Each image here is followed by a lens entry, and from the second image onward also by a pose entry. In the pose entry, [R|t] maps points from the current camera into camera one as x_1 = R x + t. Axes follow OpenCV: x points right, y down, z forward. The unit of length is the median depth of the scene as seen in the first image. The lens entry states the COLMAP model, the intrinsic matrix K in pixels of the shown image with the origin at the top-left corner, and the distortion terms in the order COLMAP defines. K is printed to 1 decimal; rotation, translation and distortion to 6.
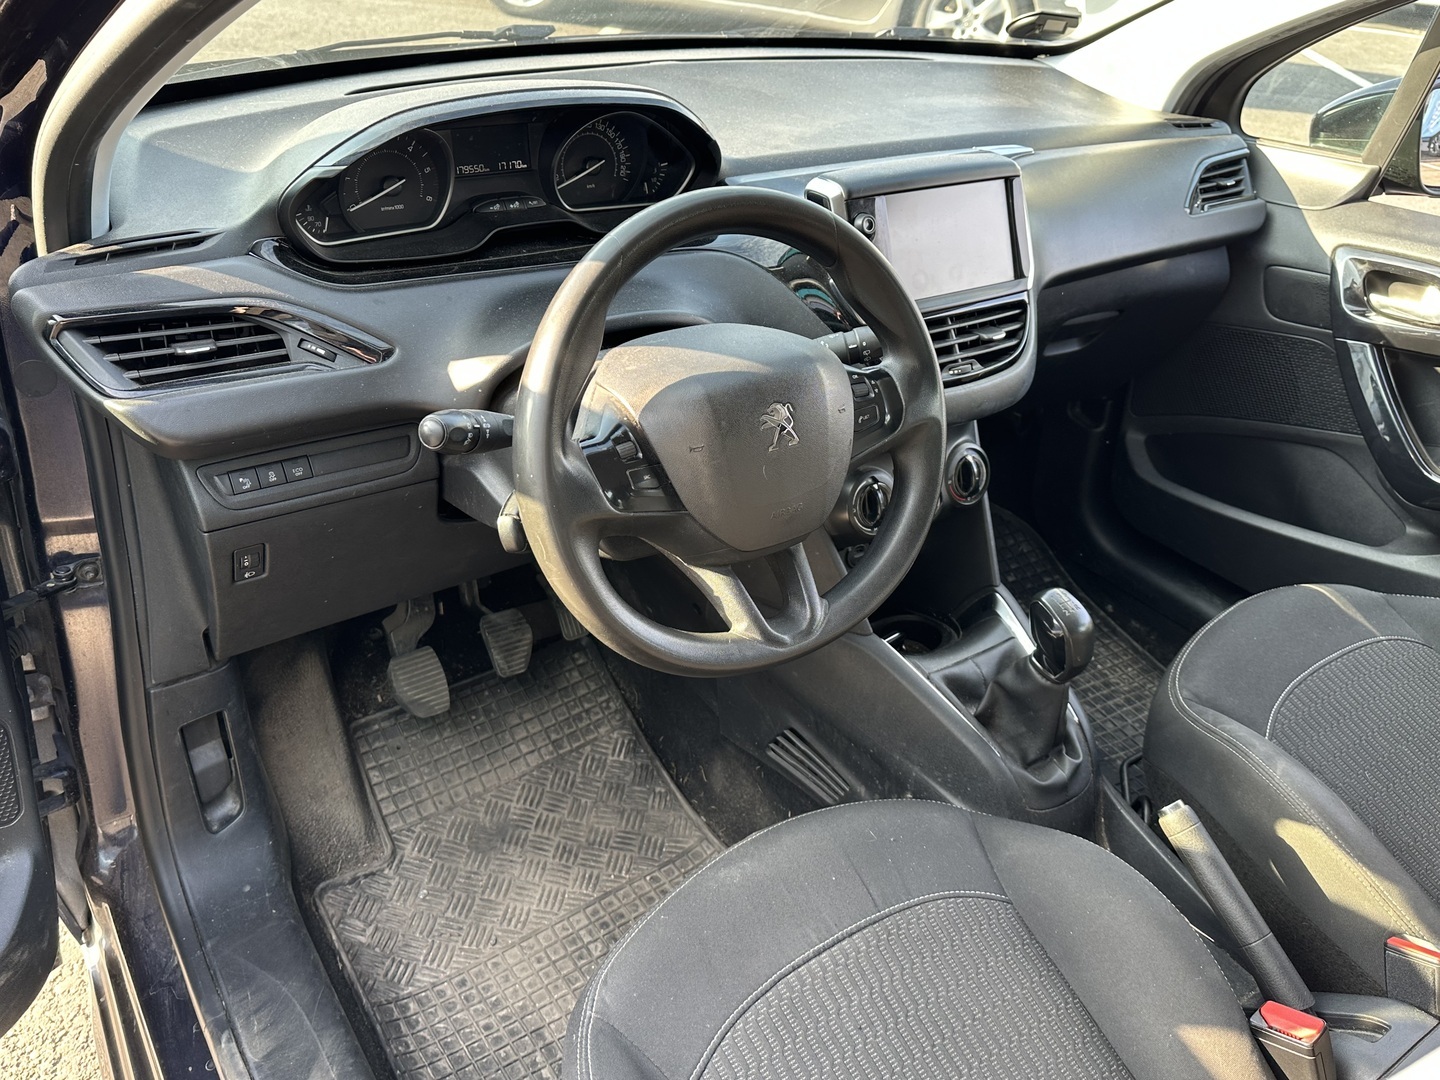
lens RADIAL K [[1163.1, 0, 720.0], [0, 1163.1, 540.0], [0, 0, 1]] dist [0.006405, -0.001779]
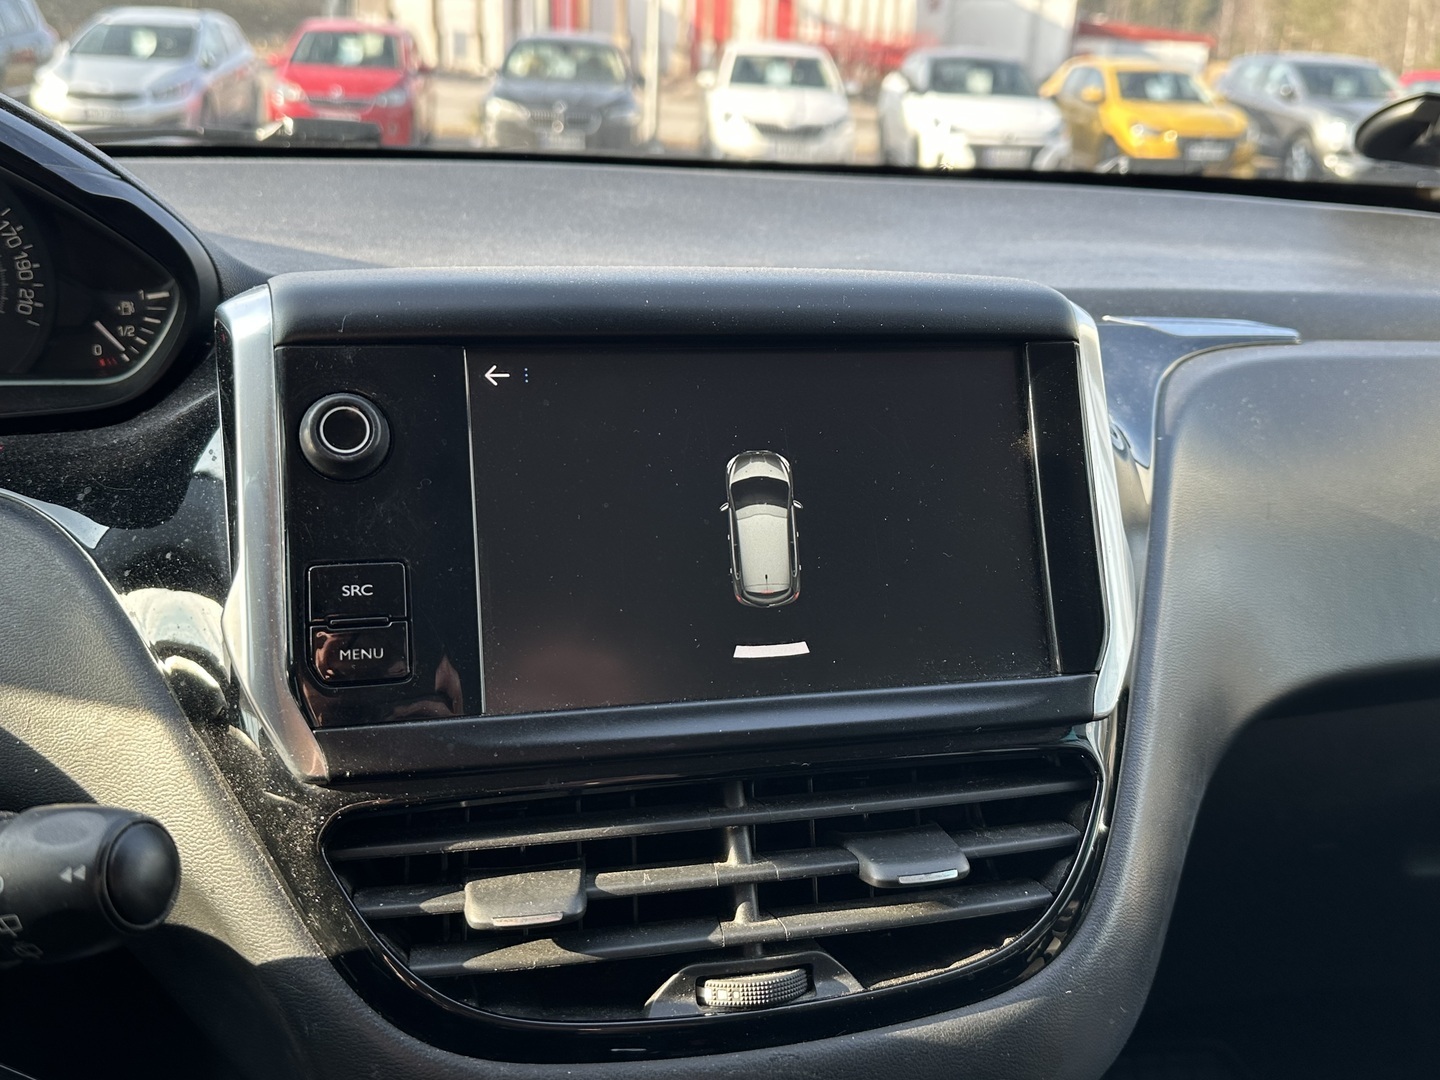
lens RADIAL K [[1306.1, 0, 720.0], [0, 1306.1, 540.0], [0, 0, 1]] dist [0.122690, -0.271880]
pose [[0.931475, 0.065027, -0.357946, 0.297886], [-0.159643, 0.957166, -0.241550, -0.167550], [0.326907, 0.282142, 0.901958, 0.688171]]
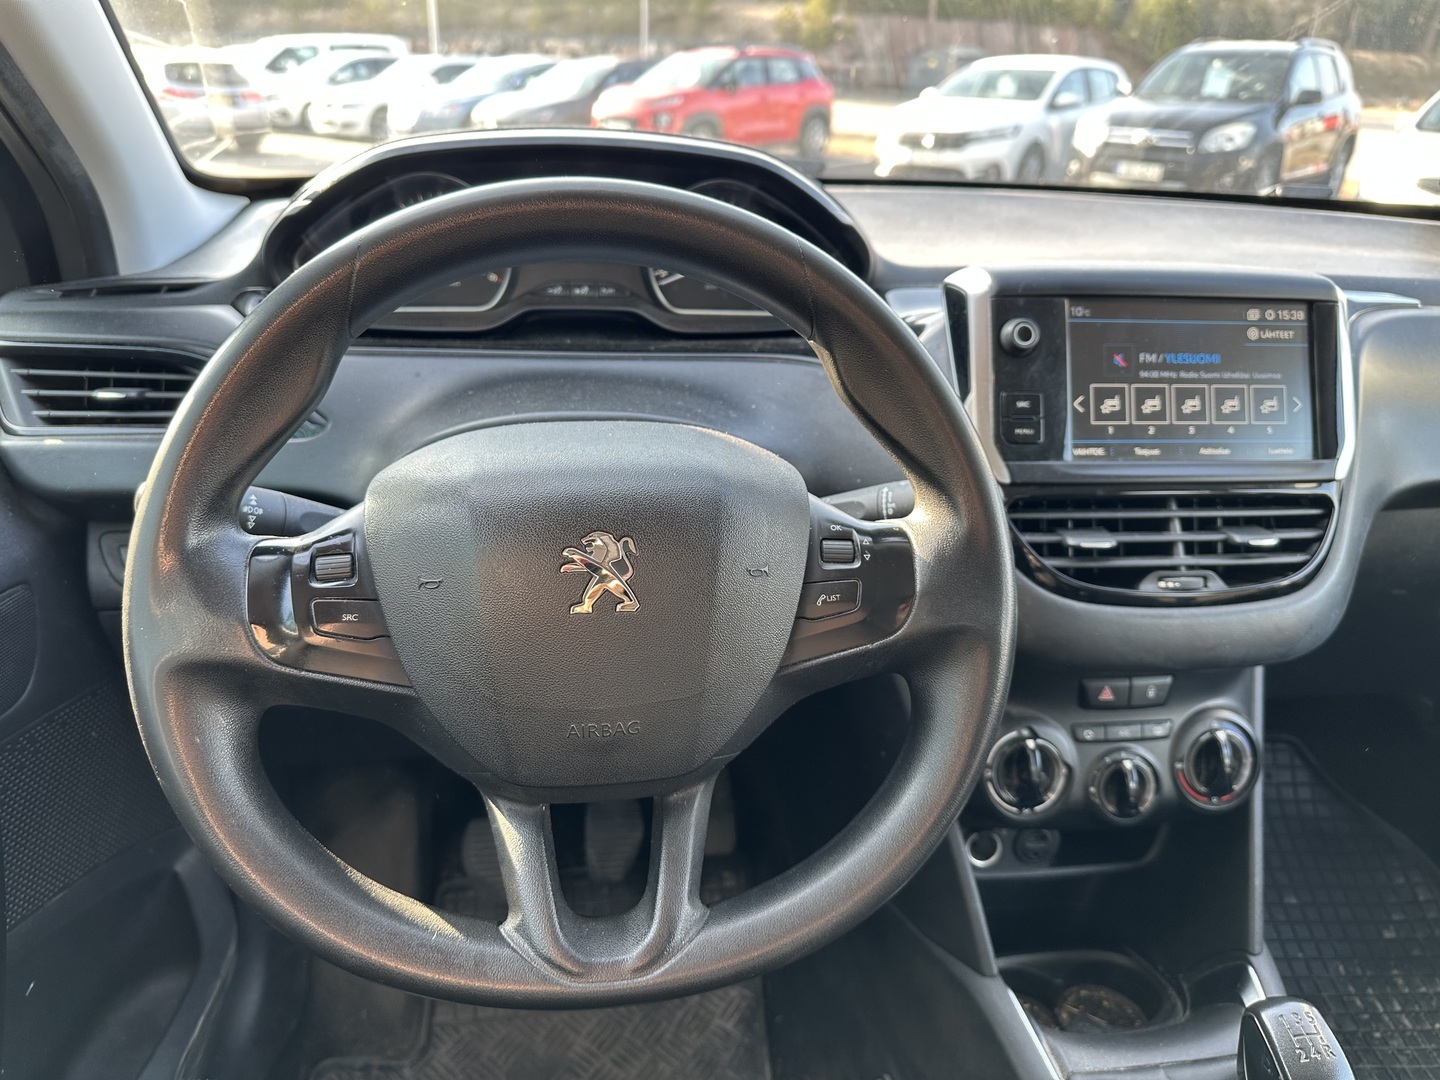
lens RADIAL K [[1018.3, 0, 720.0], [0, 1018.3, 540.0], [0, 0, 1]] dist [-0.008946, -0.003865]
pose [[0.887035, 0.135284, -0.441437, 0.221422], [-0.216653, 0.966270, -0.139223, -0.040632], [0.407713, 0.219134, 0.886426, 0.416661]]
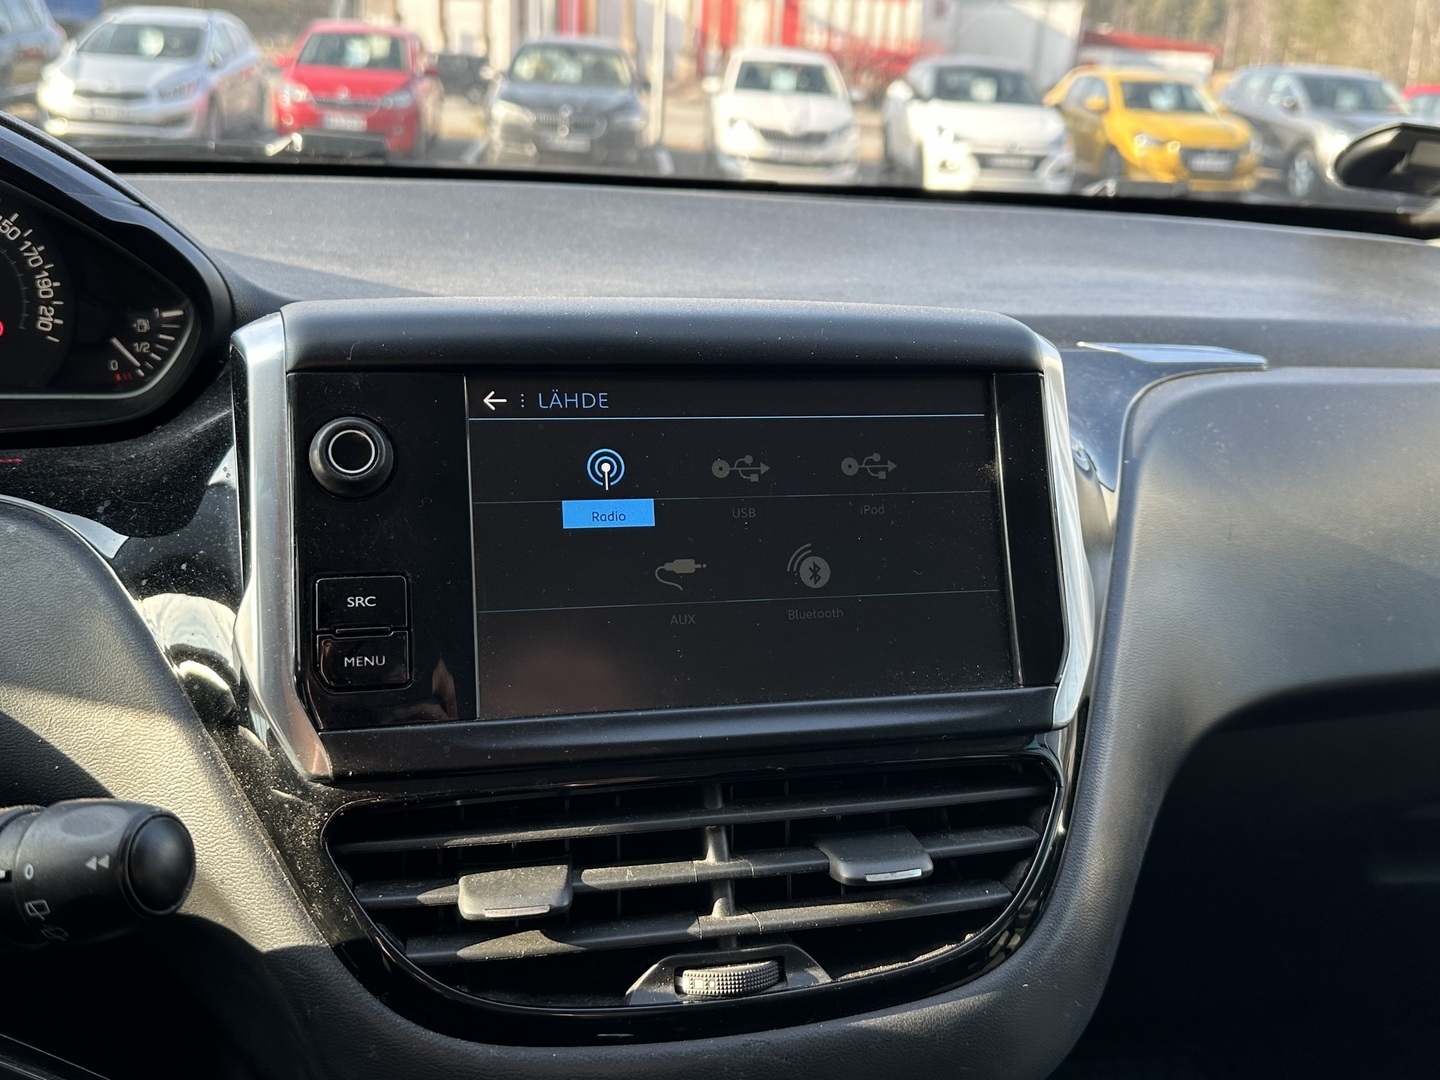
lens RADIAL K [[1306.1, 0, 720.0], [0, 1306.1, 540.0], [0, 0, 1]] dist [0.122690, -0.271880]
pose [[0.930435, 0.073531, -0.359003, 0.309273], [-0.169704, 0.954741, -0.244275, -0.166678], [0.324793, 0.288207, 0.900803, 0.670629]]
